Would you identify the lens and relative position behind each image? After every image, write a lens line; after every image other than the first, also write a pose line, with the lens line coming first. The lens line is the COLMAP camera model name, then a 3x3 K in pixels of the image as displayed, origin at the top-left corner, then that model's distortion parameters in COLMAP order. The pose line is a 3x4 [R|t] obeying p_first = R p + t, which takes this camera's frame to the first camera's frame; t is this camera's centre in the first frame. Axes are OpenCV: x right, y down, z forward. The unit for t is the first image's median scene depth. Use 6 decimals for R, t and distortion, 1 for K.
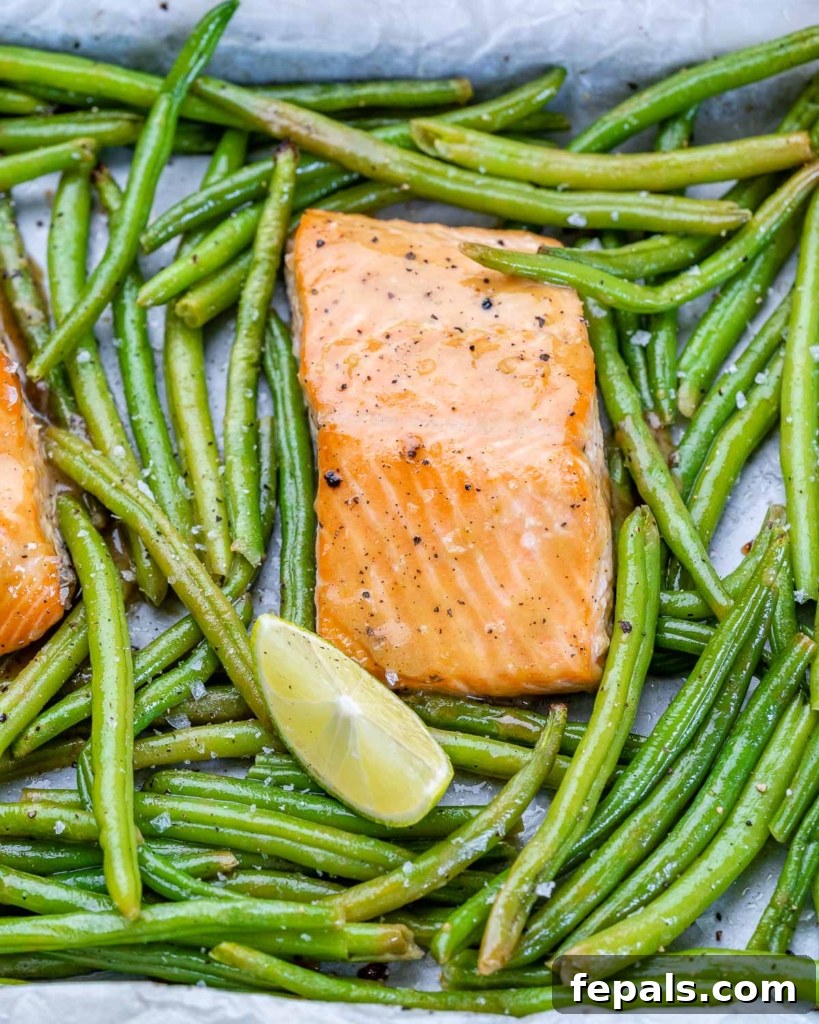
lens RADIAL K [[3612.0, 0, 405.4], [0, 3612.0, 509.0], [0, 0, 1]] dist [-0.029240, 0.000000]
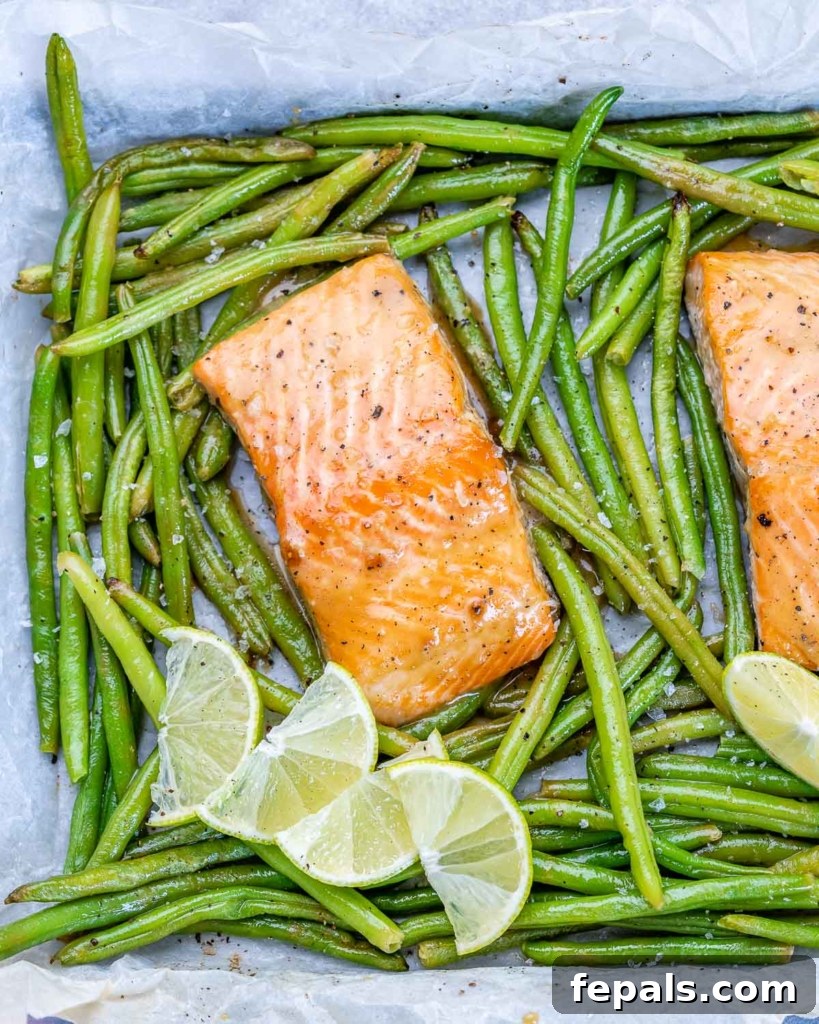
lens RADIAL K [[3612.0, 0, 428.6], [0, 3612.0, 489.1], [0, 0, 1]] dist [-0.029240, 0.000000]
pose [[0.994879, -0.096438, 0.030261, -0.170279], [0.081490, 0.942435, 0.324307, -0.427416], [-0.059794, -0.320180, 0.945468, -0.171821]]
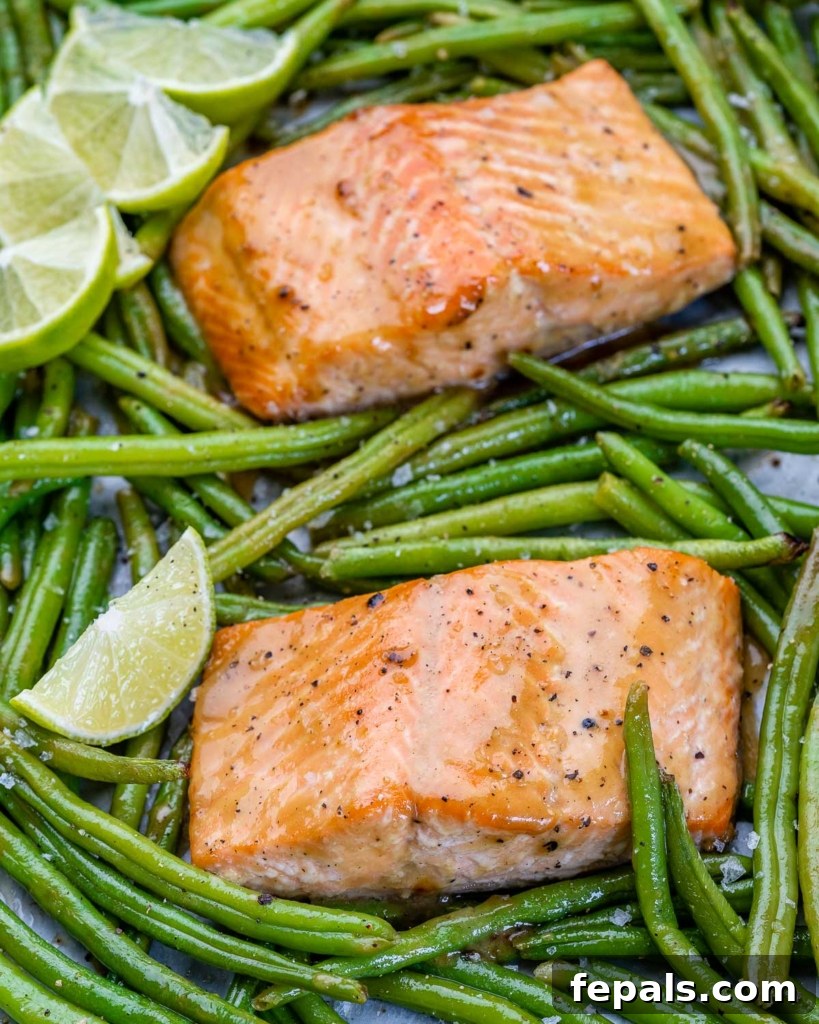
lens RADIAL K [[3612.0, 0, 413.3], [0, 3612.0, 520.9], [0, 0, 1]] dist [-0.029240, 0.000000]
pose [[0.054563, 0.867801, -0.493908, 0.446694], [-0.859574, 0.292521, 0.419004, -0.434203], [0.508090, 0.401688, 0.761900, 0.233243]]
